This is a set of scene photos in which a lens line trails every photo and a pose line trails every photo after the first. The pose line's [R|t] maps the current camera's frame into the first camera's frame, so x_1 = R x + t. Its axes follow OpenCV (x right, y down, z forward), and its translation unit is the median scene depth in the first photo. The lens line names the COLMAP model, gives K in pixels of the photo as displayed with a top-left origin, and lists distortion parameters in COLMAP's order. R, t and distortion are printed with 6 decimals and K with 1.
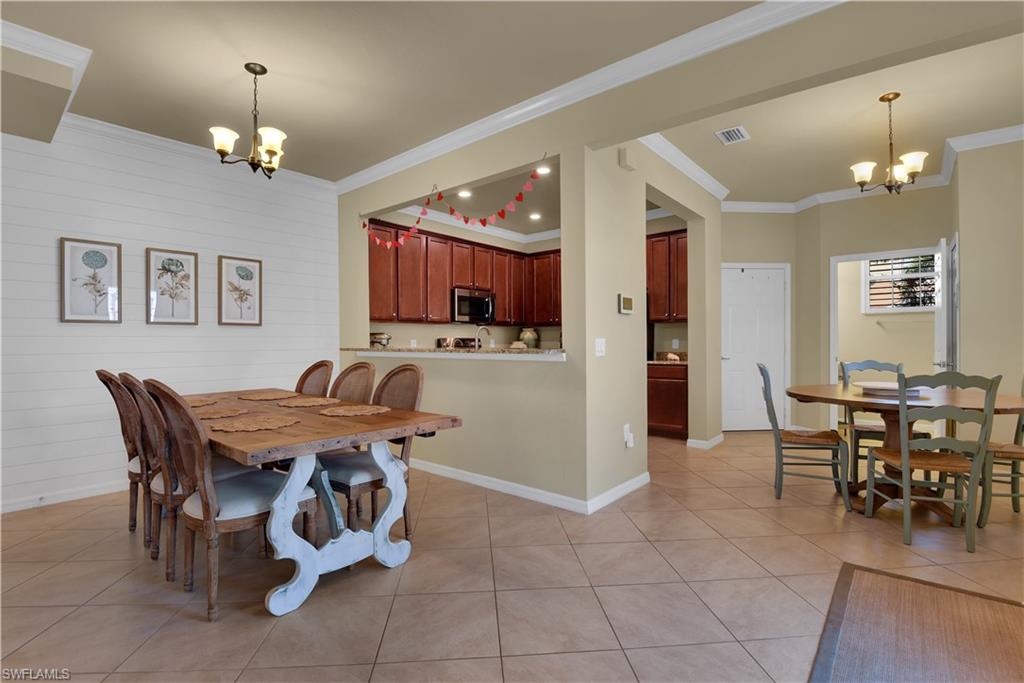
lens RADIAL K [[468.2, 0, 503.6], [0, 468.2, 343.6], [0, 0, 1]] dist [-0.018301, -0.006498]
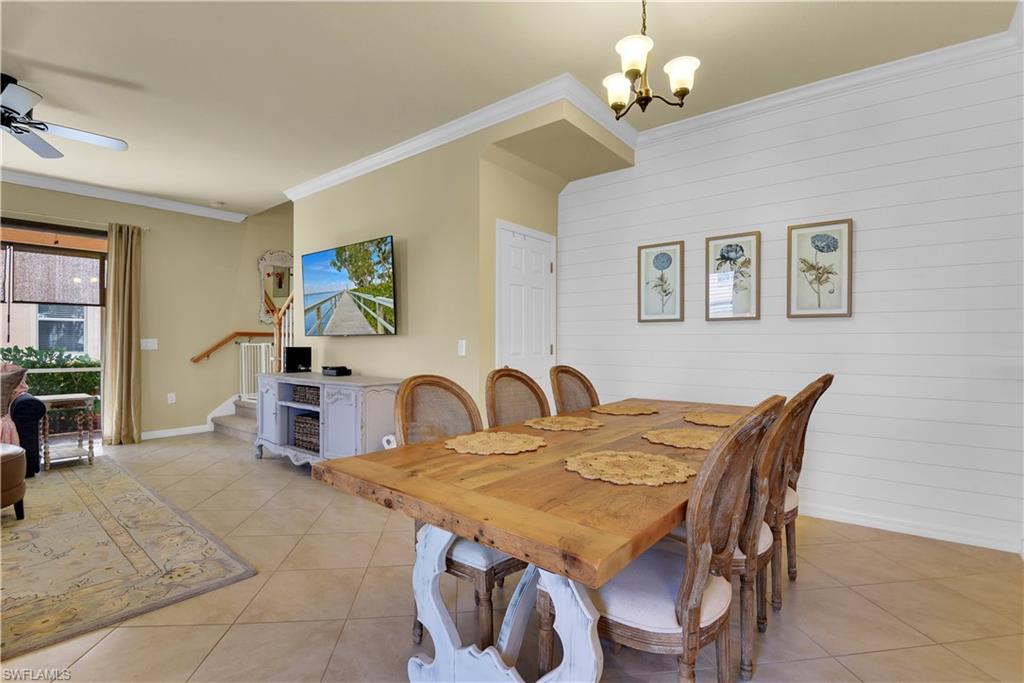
lens RADIAL K [[468.2, 0, 522.8], [0, 468.2, 340.3], [0, 0, 1]] dist [-0.018301, -0.006498]
pose [[0.036652, 0.005878, -0.999311, 0.139031], [-0.002665, 0.999980, 0.005784, -0.008076], [0.999325, 0.002452, 0.036667, 0.577206]]
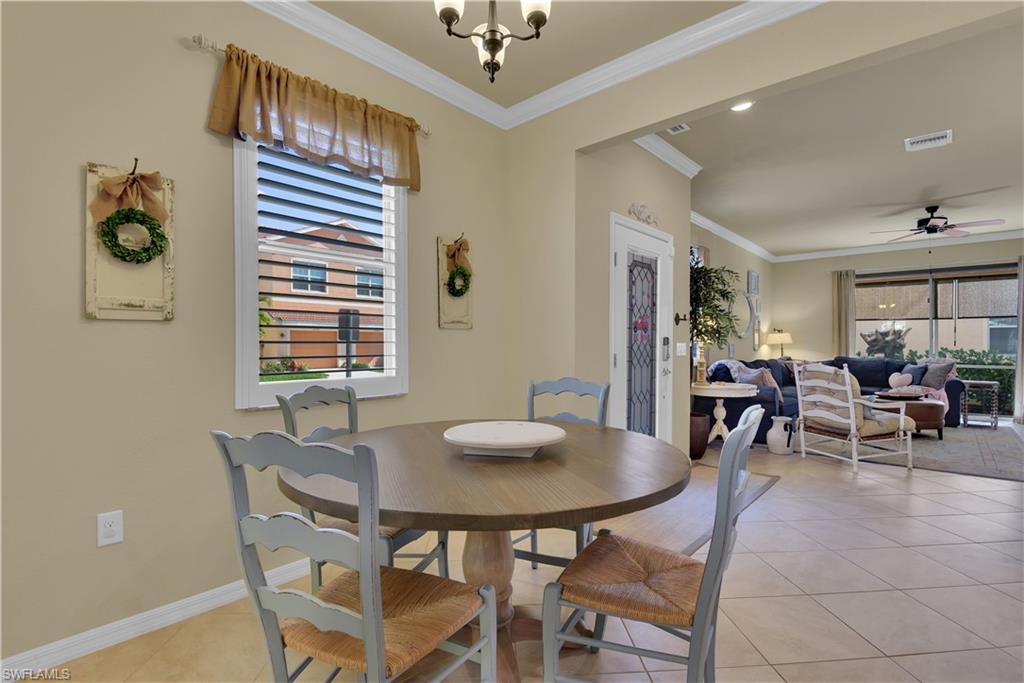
lens RADIAL K [[468.2, 0, 511.8], [0, 468.2, 344.2], [0, 0, 1]] dist [-0.018301, -0.006498]
pose [[-0.998672, 0.009078, 0.050704, 0.643398], [0.009011, 0.999958, -0.001553, -0.013266], [-0.050715, -0.001094, -0.998713, 1.293206]]
